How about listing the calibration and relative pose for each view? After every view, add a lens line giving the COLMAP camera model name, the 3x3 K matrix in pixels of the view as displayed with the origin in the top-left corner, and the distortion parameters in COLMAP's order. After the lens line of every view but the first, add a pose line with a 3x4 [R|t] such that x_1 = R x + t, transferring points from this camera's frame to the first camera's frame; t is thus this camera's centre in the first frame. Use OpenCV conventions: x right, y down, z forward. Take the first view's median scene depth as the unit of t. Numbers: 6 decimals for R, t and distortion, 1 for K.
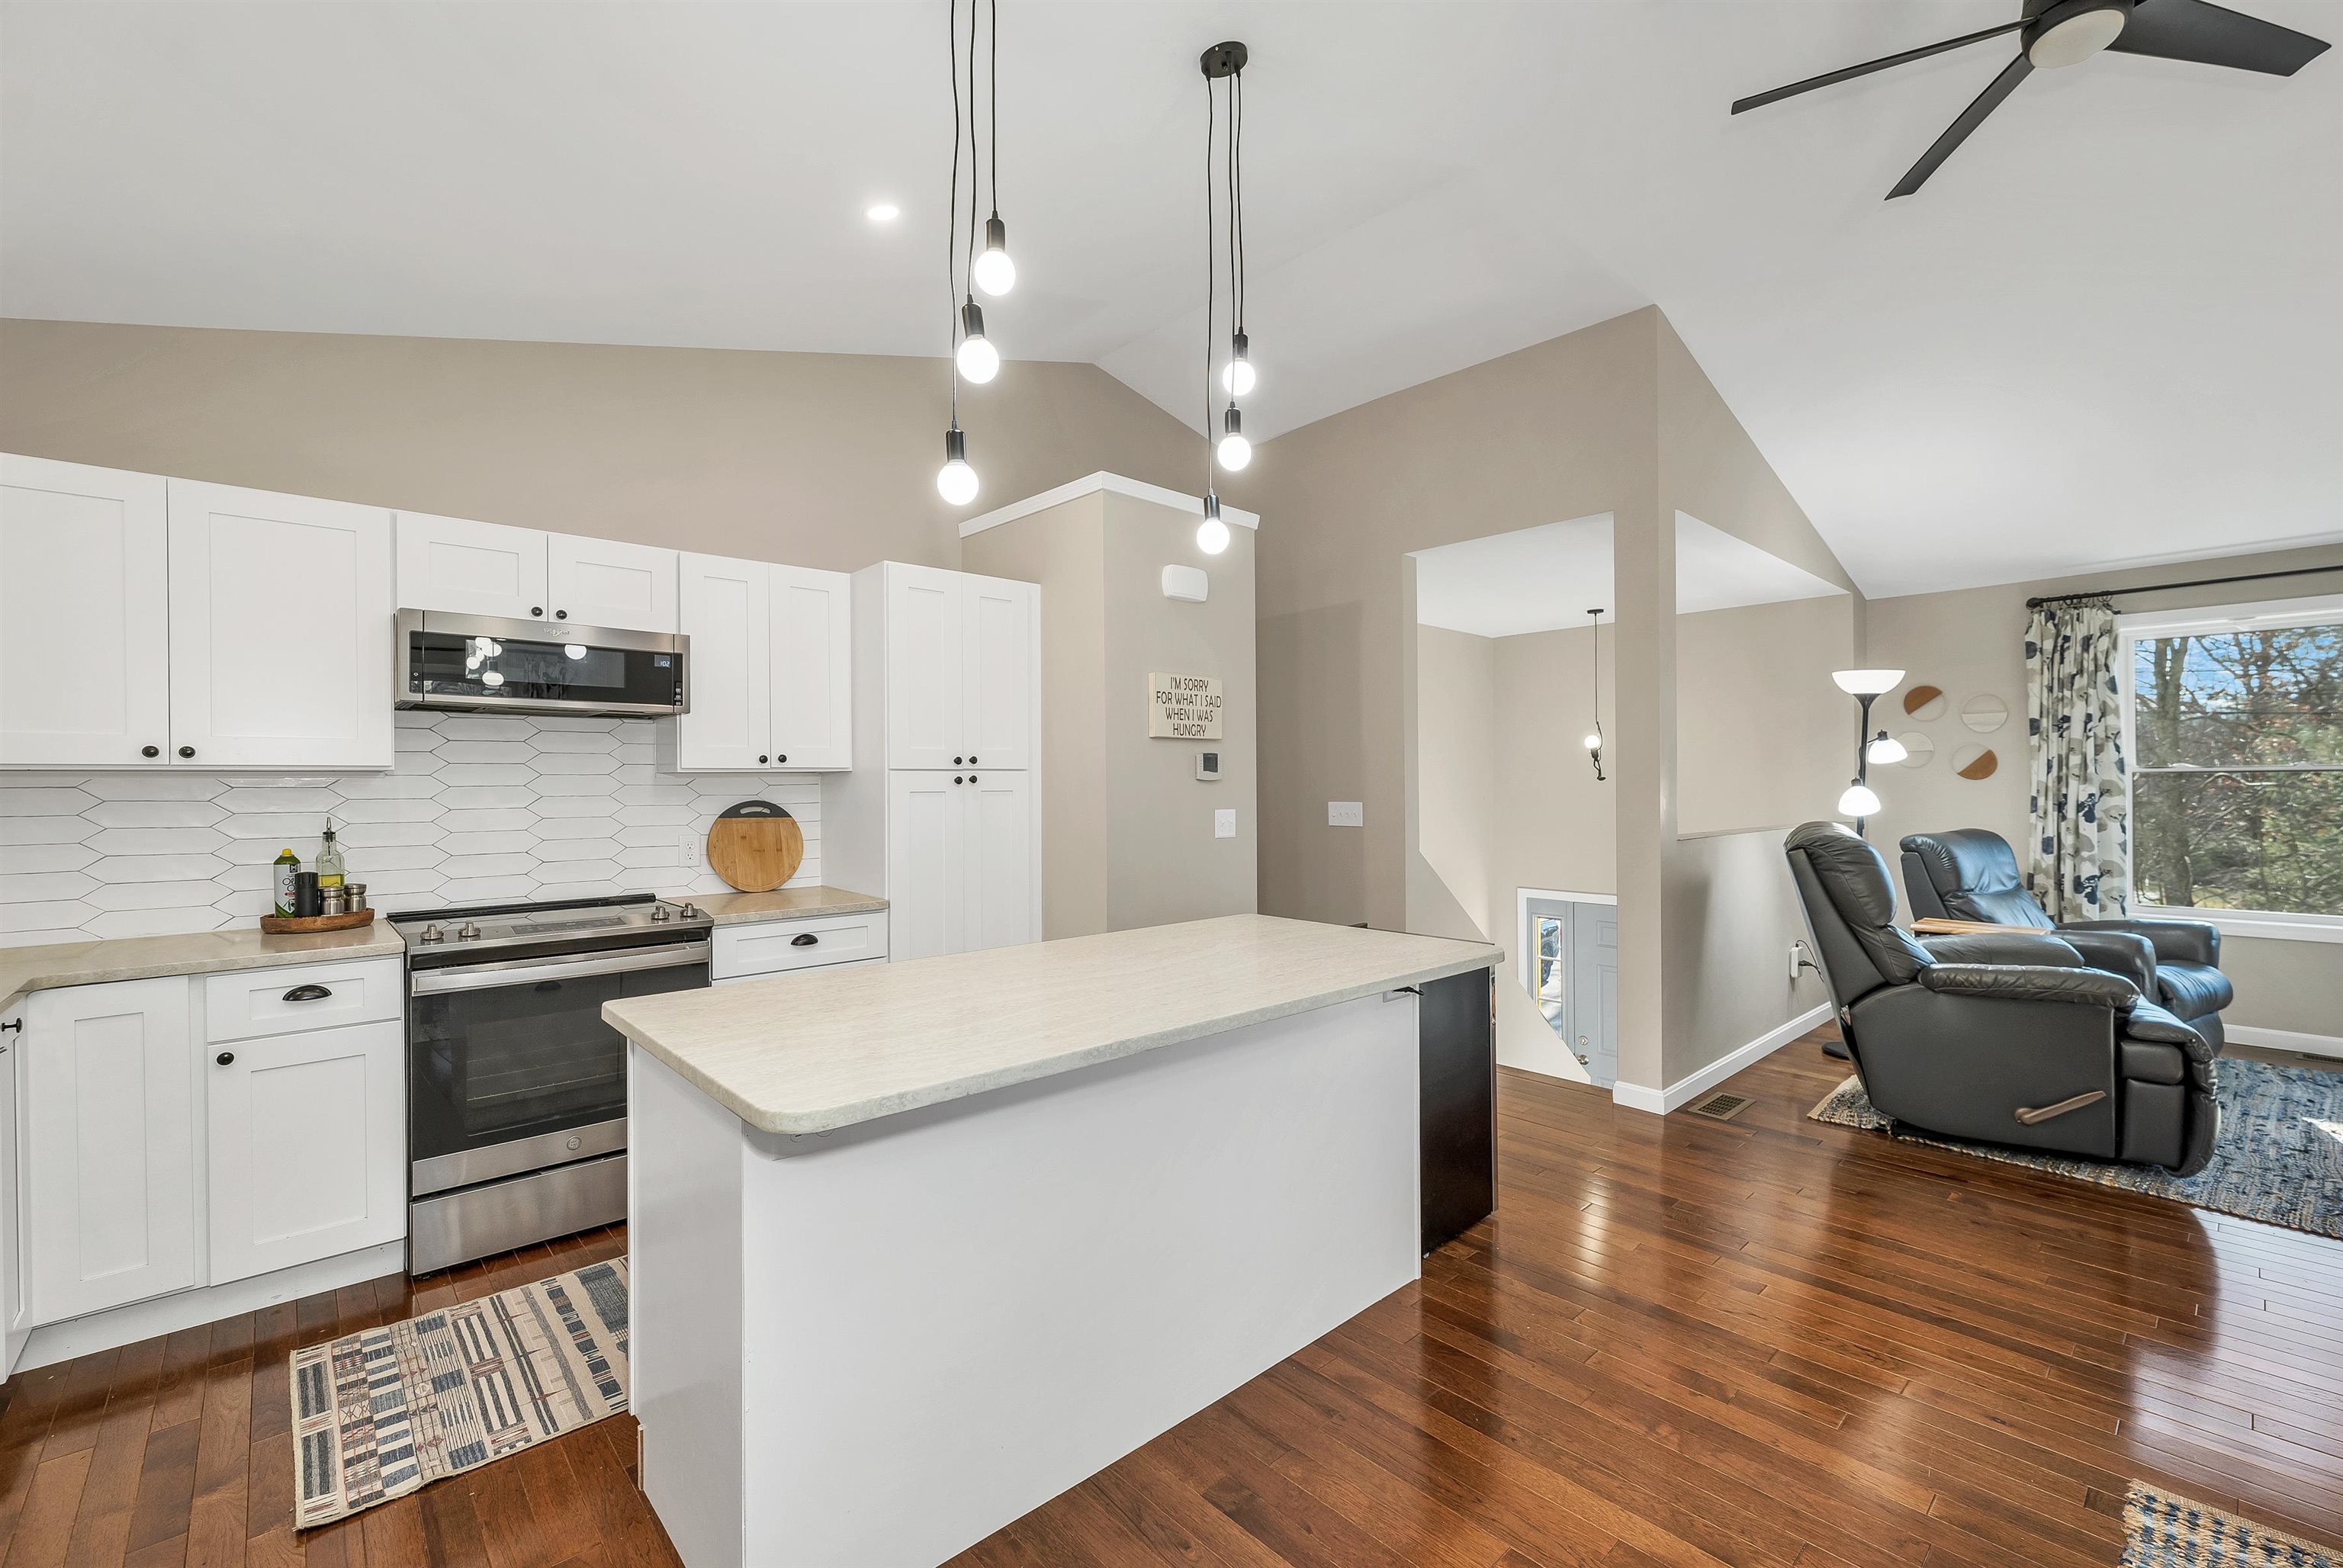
lens RADIAL K [[981.8, 0, 1176.2], [0, 981.8, 790.5], [0, 0, 1]] dist [0.000852, -0.000247]
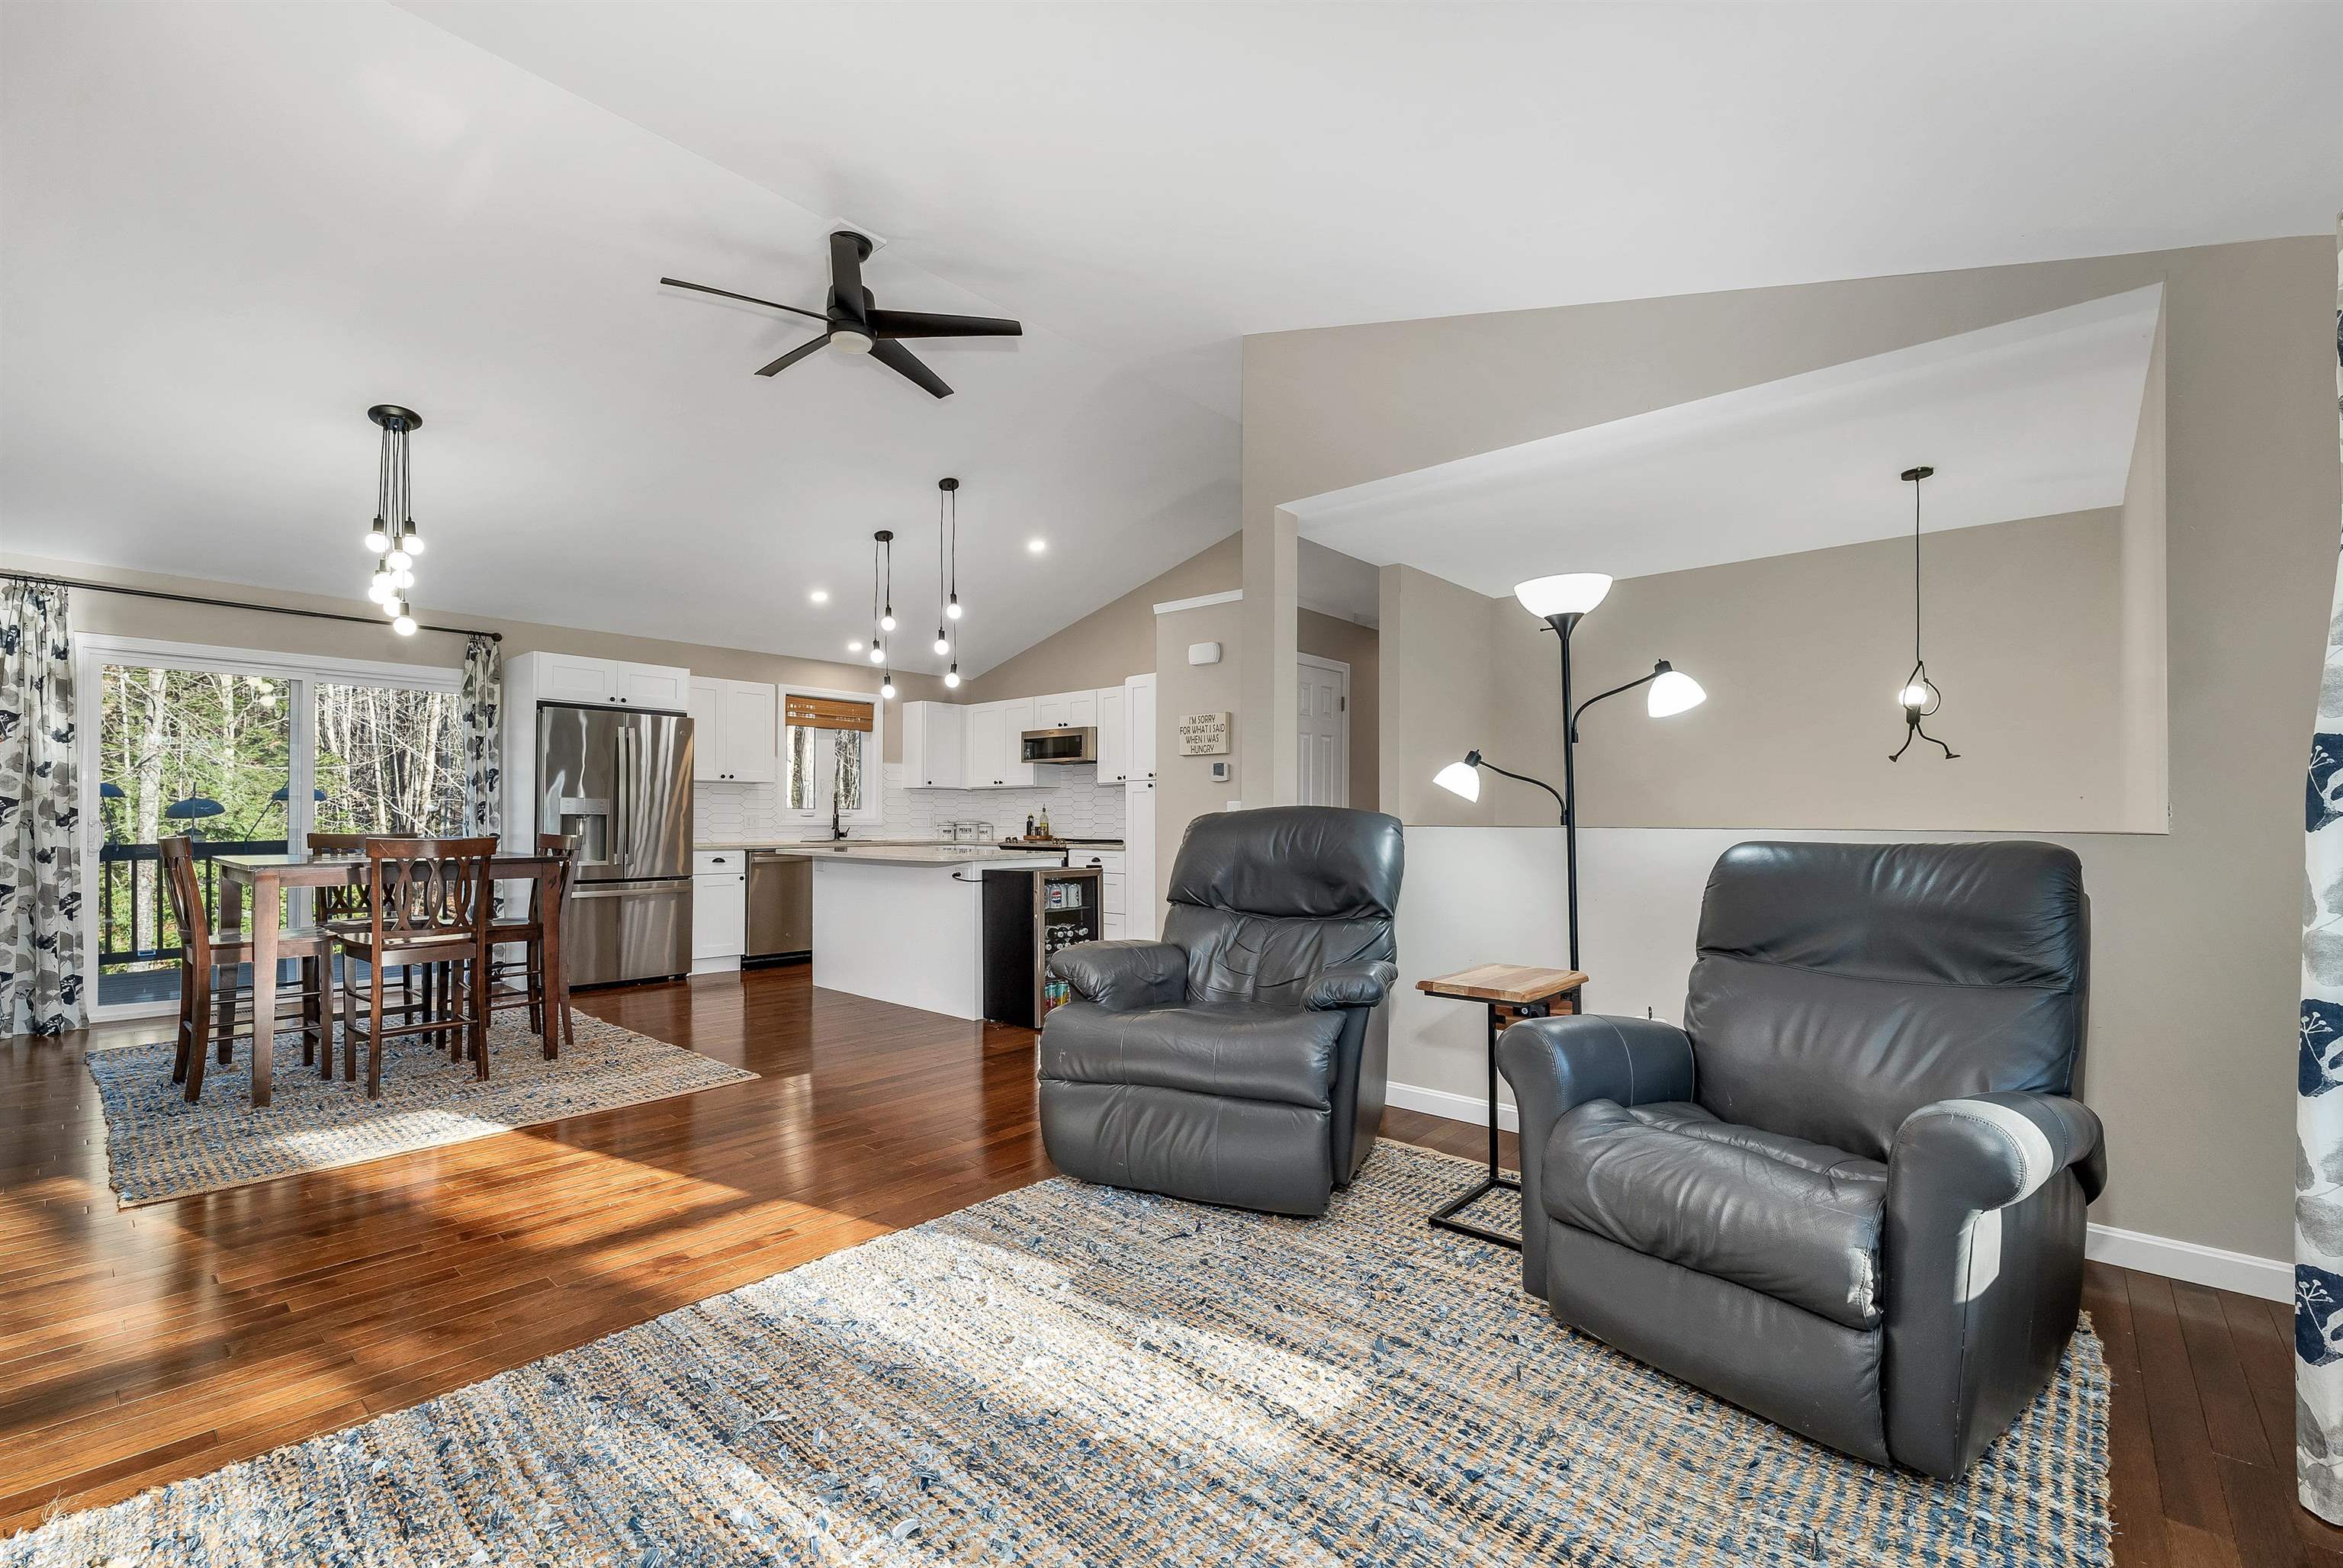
lens RADIAL K [[982.7, 0, 1168.5], [0, 982.7, 817.8], [0, 0, 1]] dist [-0.000038, 0.000043]
pose [[0.102572, 0.005751, -0.994709, 2.187231], [-0.008197, 0.999954, 0.004936, 0.055717], [0.994692, 0.007648, 0.102614, 1.121036]]
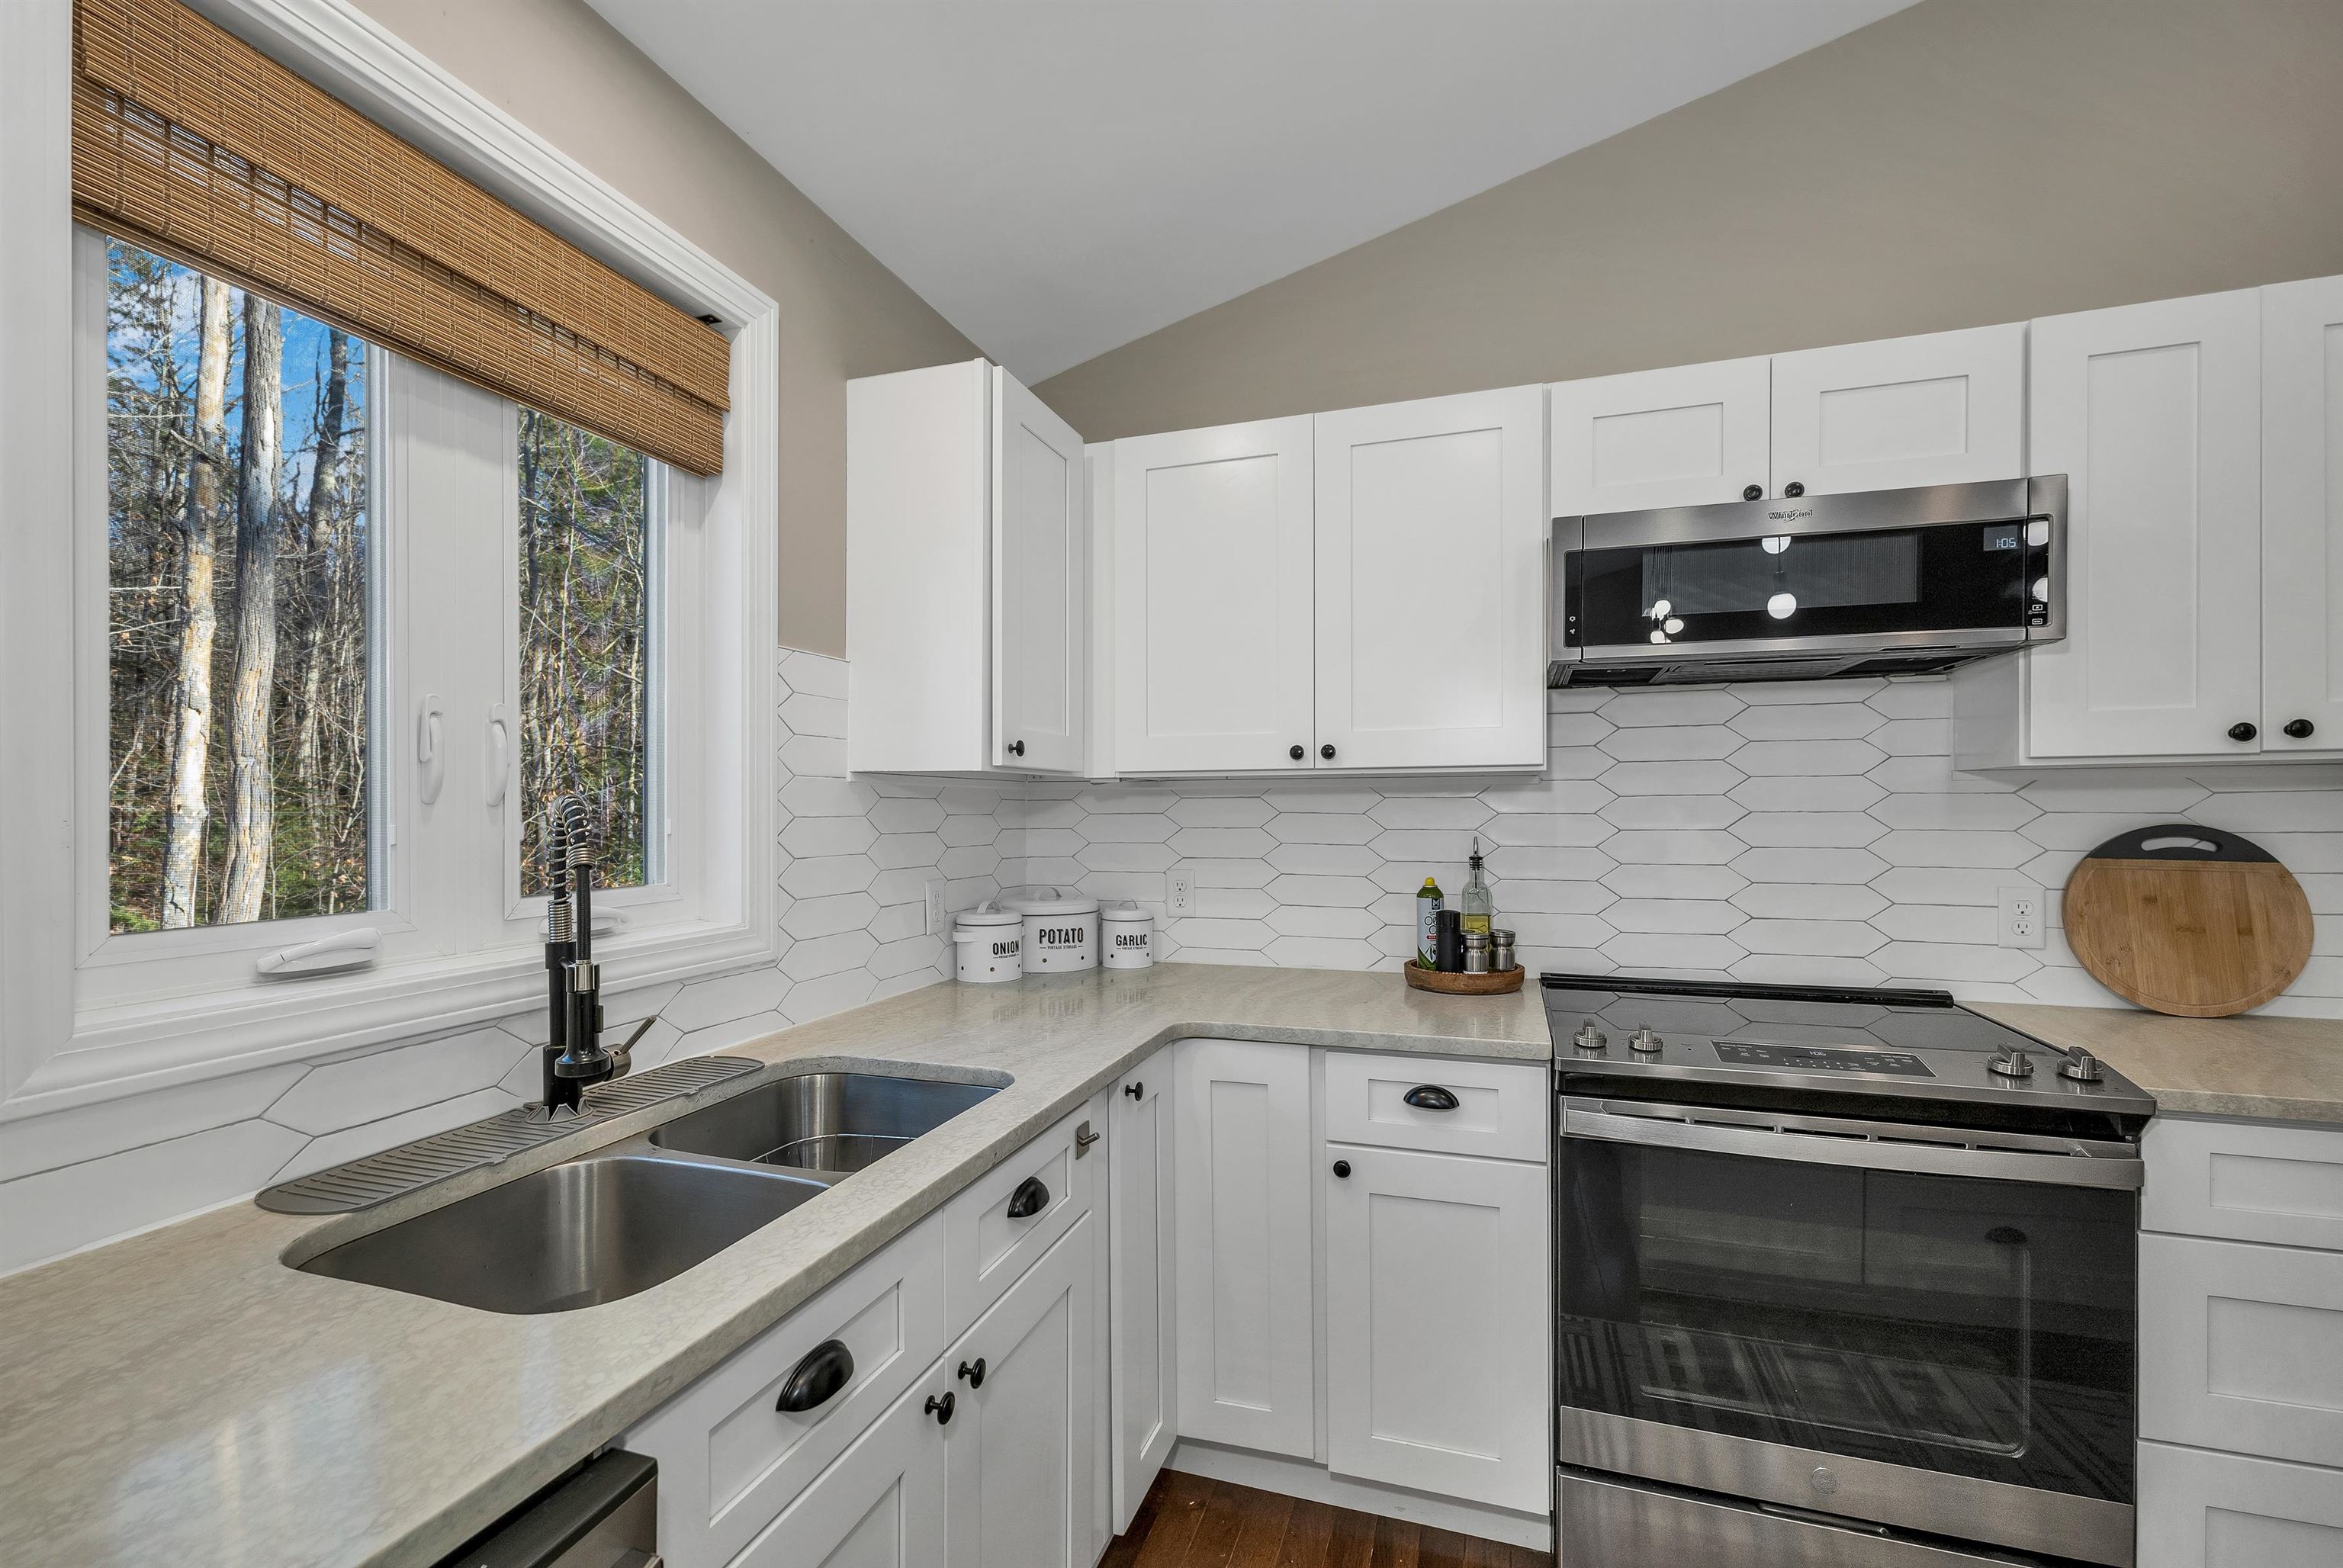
lens RADIAL K [[993.9, 0, 1174.4], [0, 993.9, 813.1], [0, 0, 1]] dist [0.001414, -0.000115]
pose [[0.487586, 0.010256, -0.873014, -0.331239], [-0.004323, 0.999947, 0.009332, 0.003337], [0.873064, -0.000776, 0.487605, 0.453468]]
